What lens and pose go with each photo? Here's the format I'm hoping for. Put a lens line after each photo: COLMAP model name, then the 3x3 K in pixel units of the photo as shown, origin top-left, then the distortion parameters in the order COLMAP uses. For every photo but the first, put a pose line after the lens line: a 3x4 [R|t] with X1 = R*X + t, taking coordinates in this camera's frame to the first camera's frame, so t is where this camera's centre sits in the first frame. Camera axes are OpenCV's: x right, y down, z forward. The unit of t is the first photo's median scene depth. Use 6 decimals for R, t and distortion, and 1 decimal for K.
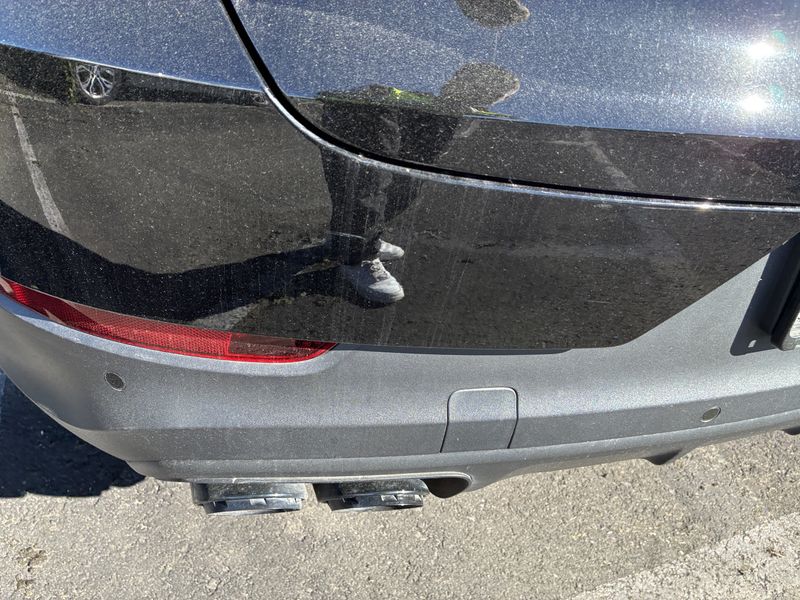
lens RADIAL K [[608.0, 0, 397.3], [0, 608.0, 300.1], [0, 0, 1]] dist [0.041519, -0.058603]
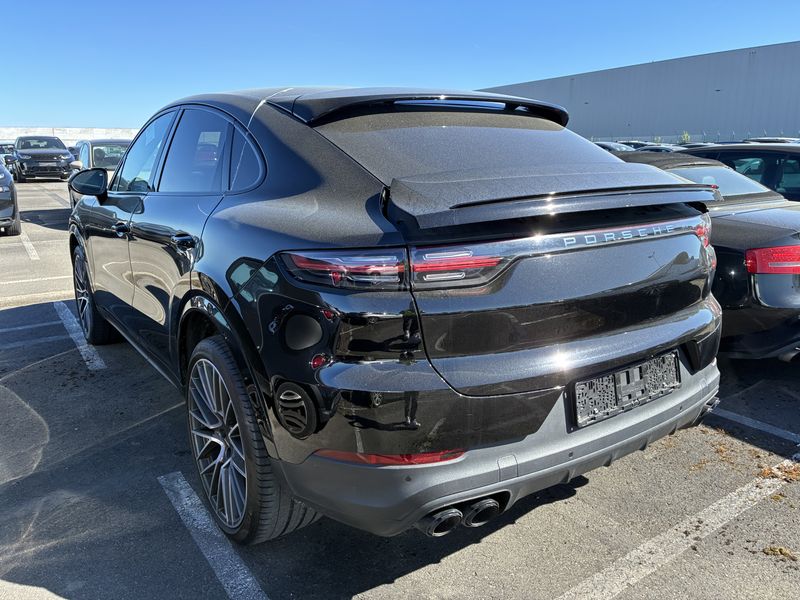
lens RADIAL K [[608.0, 0, 400.1], [0, 608.0, 299.1], [0, 0, 1]] dist [0.041519, -0.058603]
pose [[0.956561, -0.203218, 0.209029, -0.484273], [0.275276, 0.865689, -0.418098, 0.323806], [-0.095989, 0.457477, 0.884025, -1.207599]]
